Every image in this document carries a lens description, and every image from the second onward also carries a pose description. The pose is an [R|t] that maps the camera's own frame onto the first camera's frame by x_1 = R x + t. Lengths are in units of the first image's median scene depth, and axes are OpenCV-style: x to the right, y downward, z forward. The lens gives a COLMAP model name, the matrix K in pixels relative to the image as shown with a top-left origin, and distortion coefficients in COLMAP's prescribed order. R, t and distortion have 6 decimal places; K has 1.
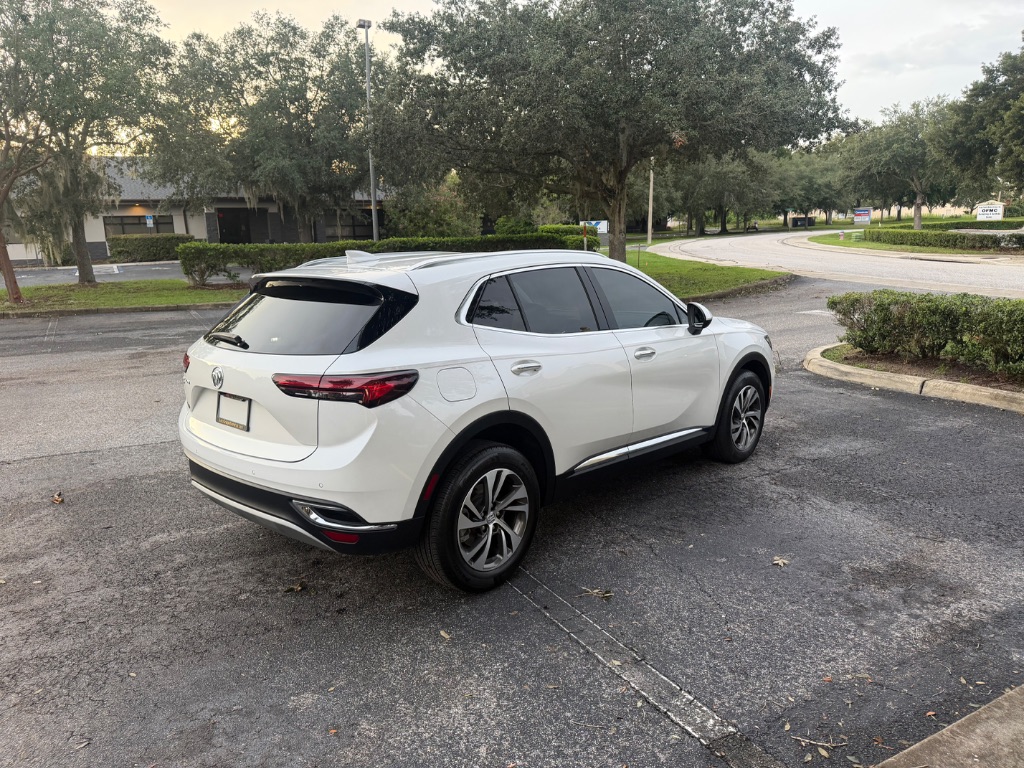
lens RADIAL K [[718.1, 0, 515.6], [0, 718.1, 385.8], [0, 0, 1]] dist [0.036597, -0.050926]
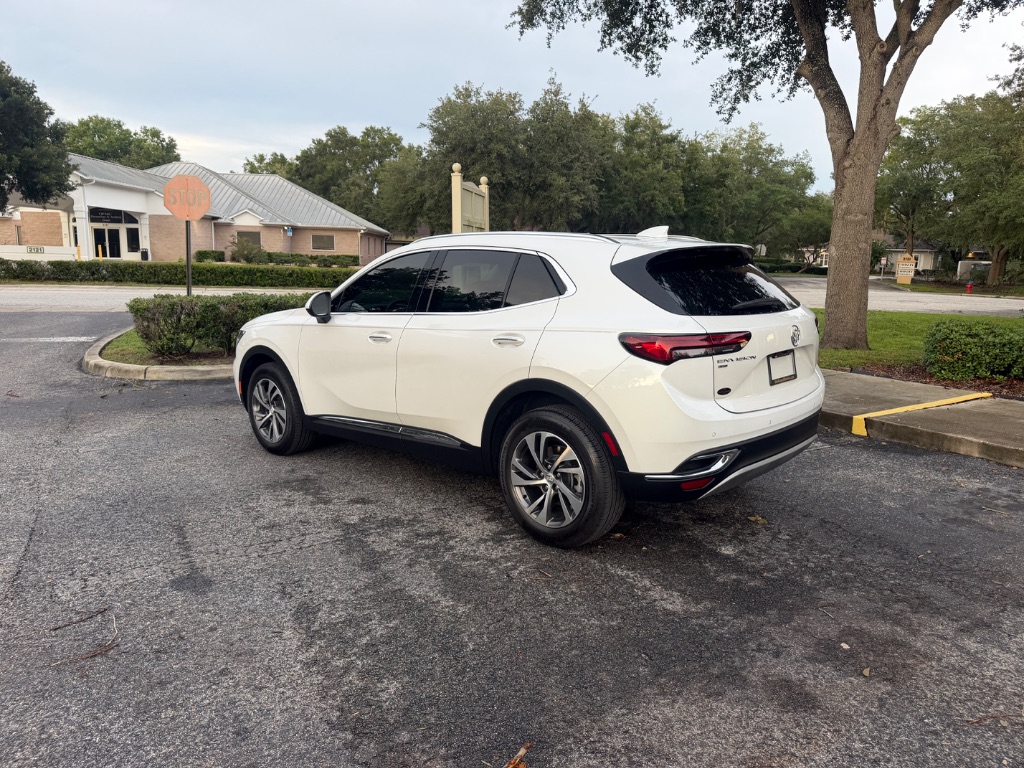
lens RADIAL K [[718.1, 0, 513.3], [0, 718.1, 385.4], [0, 0, 1]] dist [0.036597, -0.050926]
pose [[0.012515, -0.152124, 0.988282, -0.271098], [0.190588, 0.970603, 0.146989, -0.032319], [-0.981590, 0.186515, 0.041140, 0.249693]]
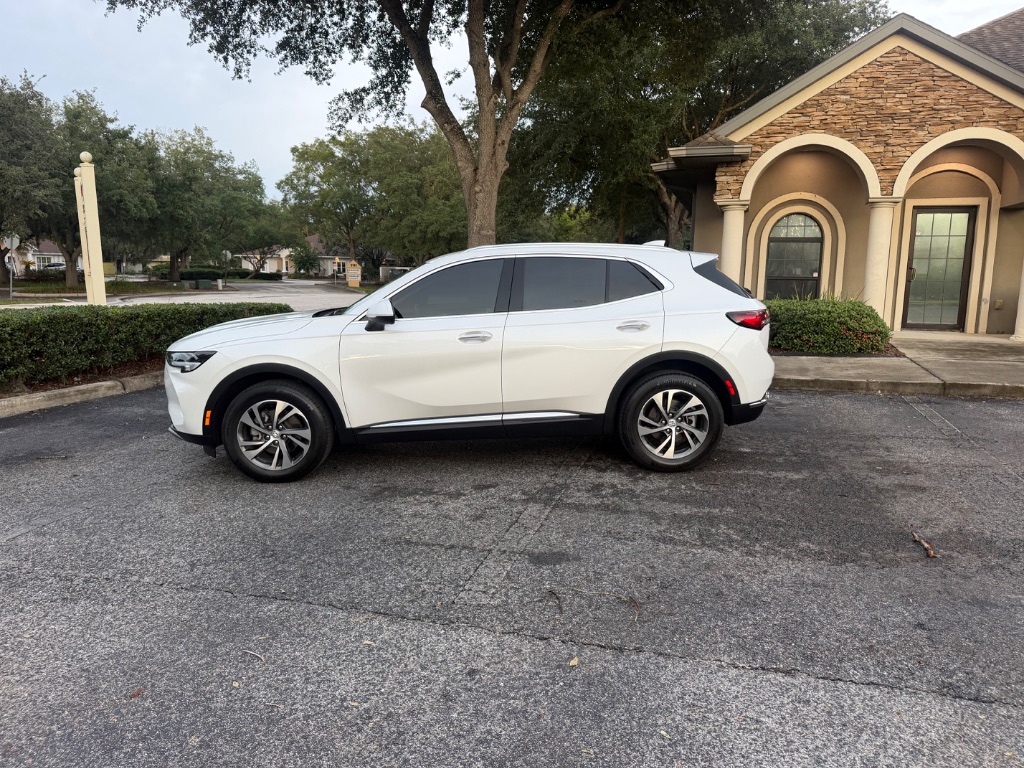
lens RADIAL K [[718.1, 0, 517.6], [0, 718.1, 384.9], [0, 0, 1]] dist [0.036597, -0.050926]
pose [[-0.690402, -0.095420, 0.717105, -0.232256], [0.157768, 0.947543, 0.277976, -0.075427], [-0.706013, 0.305051, -0.639132, 0.464985]]
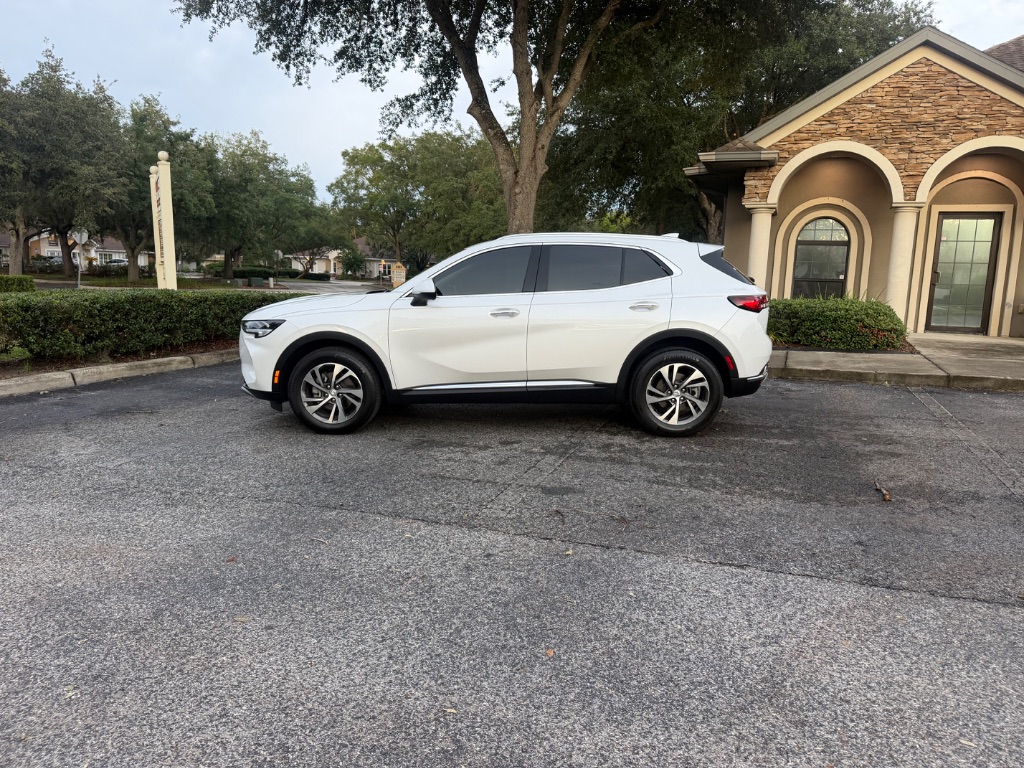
lens RADIAL K [[718.1, 0, 517.3], [0, 718.1, 387.9], [0, 0, 1]] dist [0.036597, -0.050926]
pose [[-0.646746, -0.110973, 0.754589, -0.266951], [0.146675, 0.952795, 0.265834, -0.070855], [-0.748469, 0.282606, -0.599940, 0.489532]]
